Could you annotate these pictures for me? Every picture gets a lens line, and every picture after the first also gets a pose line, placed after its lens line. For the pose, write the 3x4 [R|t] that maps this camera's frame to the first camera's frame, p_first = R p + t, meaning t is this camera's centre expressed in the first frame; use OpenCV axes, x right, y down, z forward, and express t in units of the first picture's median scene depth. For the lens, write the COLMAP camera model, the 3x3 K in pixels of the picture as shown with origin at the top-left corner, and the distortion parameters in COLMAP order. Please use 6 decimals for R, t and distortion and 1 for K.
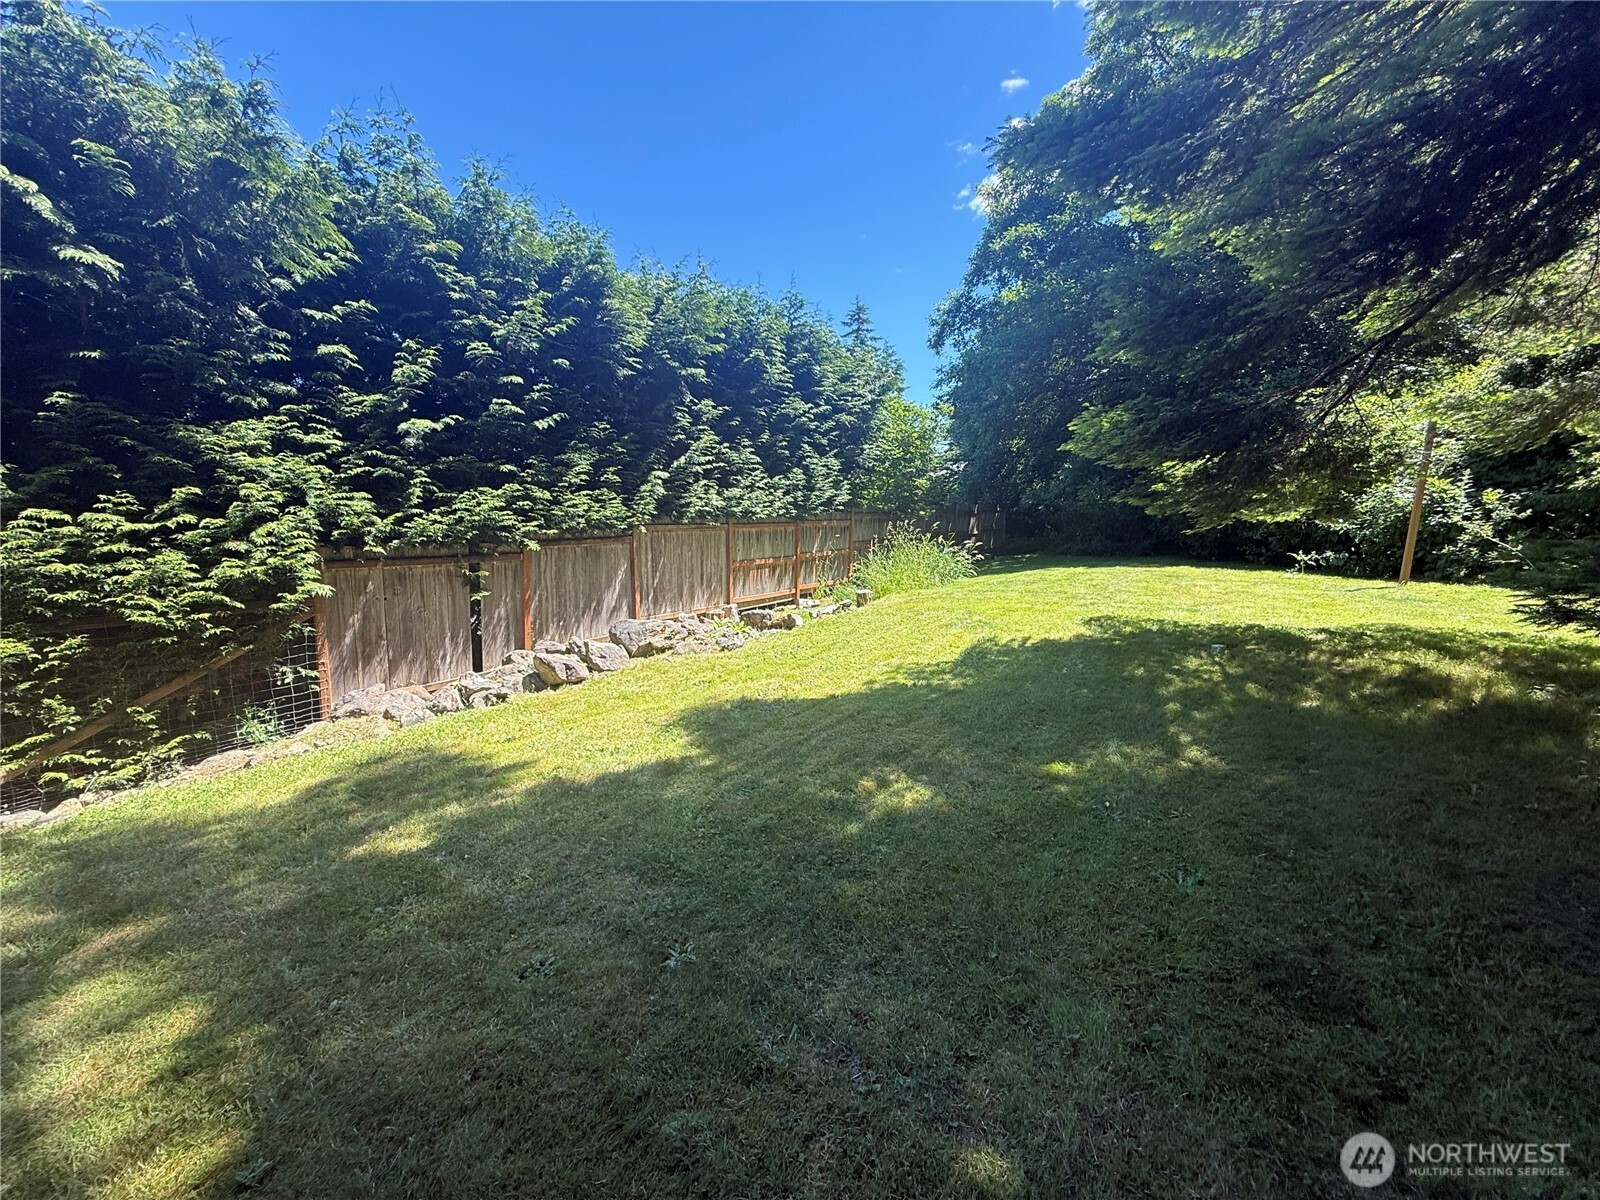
lens RADIAL K [[637.8, 0, 805.8], [0, 637.8, 596.0], [0, 0, 1]] dist [-0.000538, 0.000580]
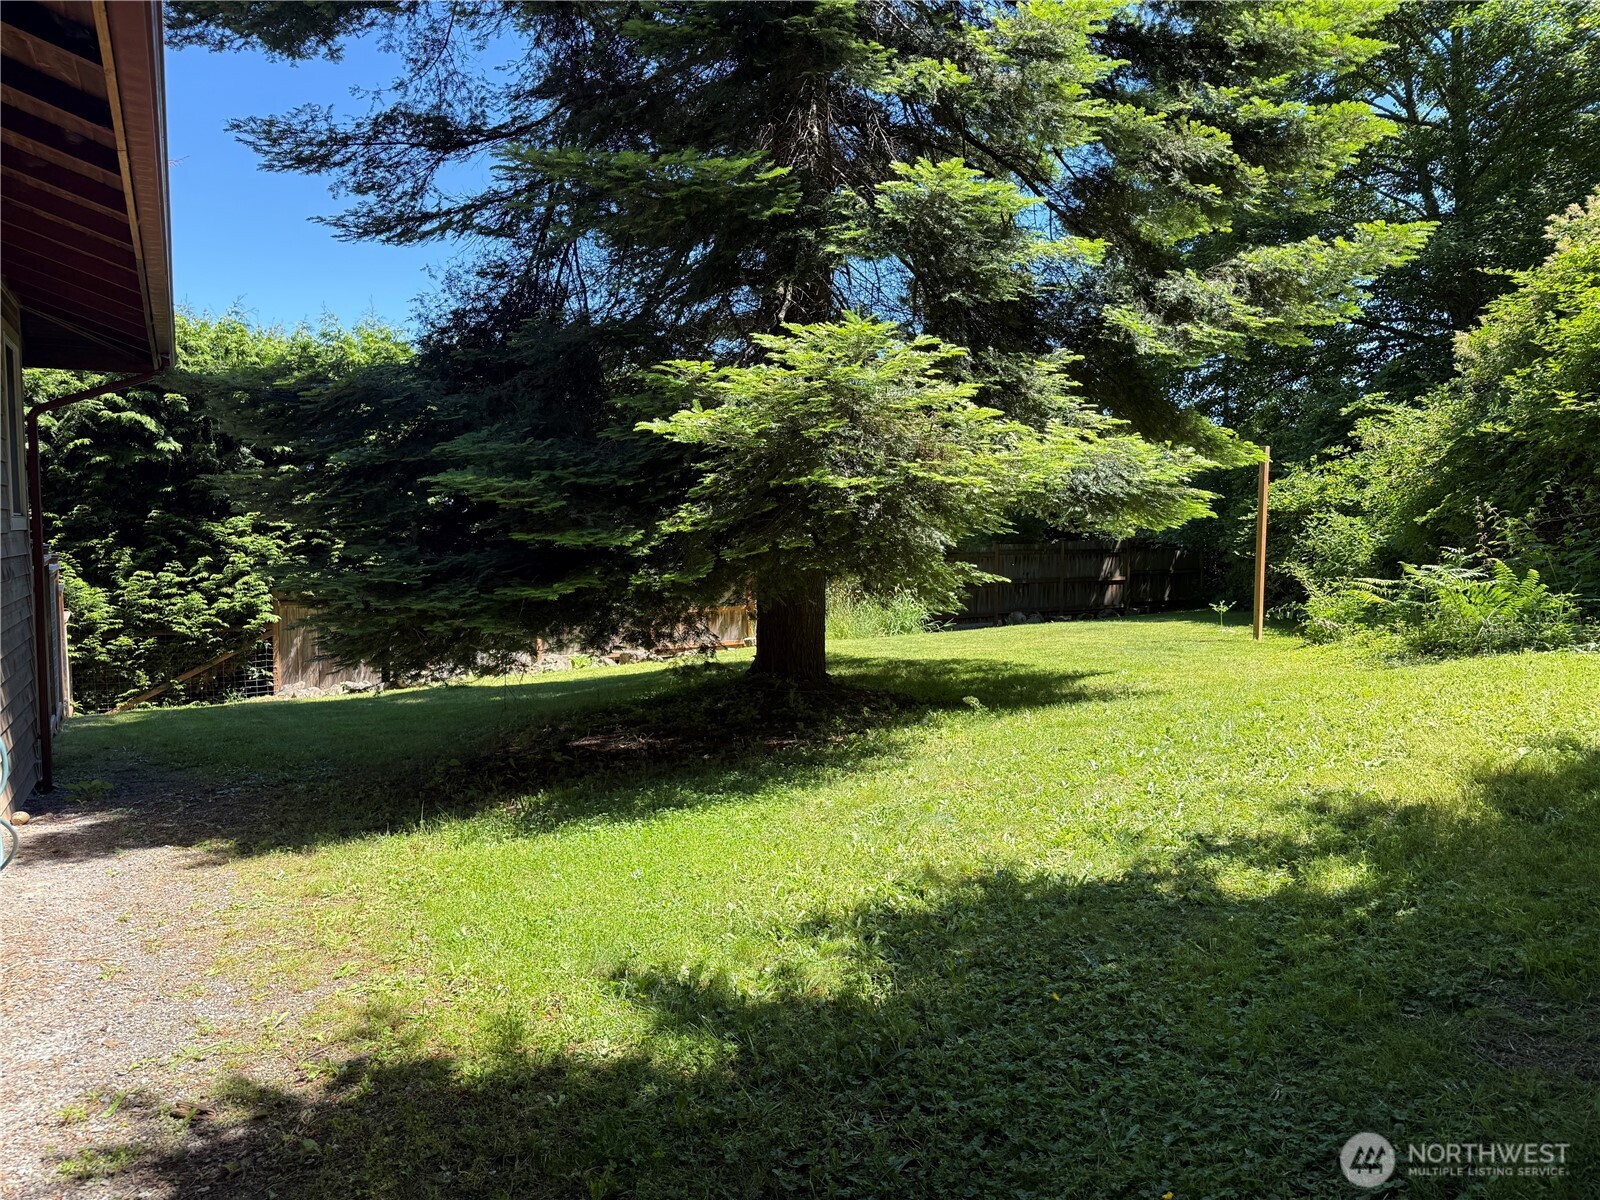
lens RADIAL K [[1133.4, 0, 799.1], [0, 1133.4, 596.6], [0, 0, 1]] dist [0.048323, -0.045133]
pose [[0.921303, -0.003422, -0.388831, 1.716718], [-0.030397, 0.996267, -0.080792, 0.140068], [0.387656, 0.086253, 0.917760, -1.219689]]
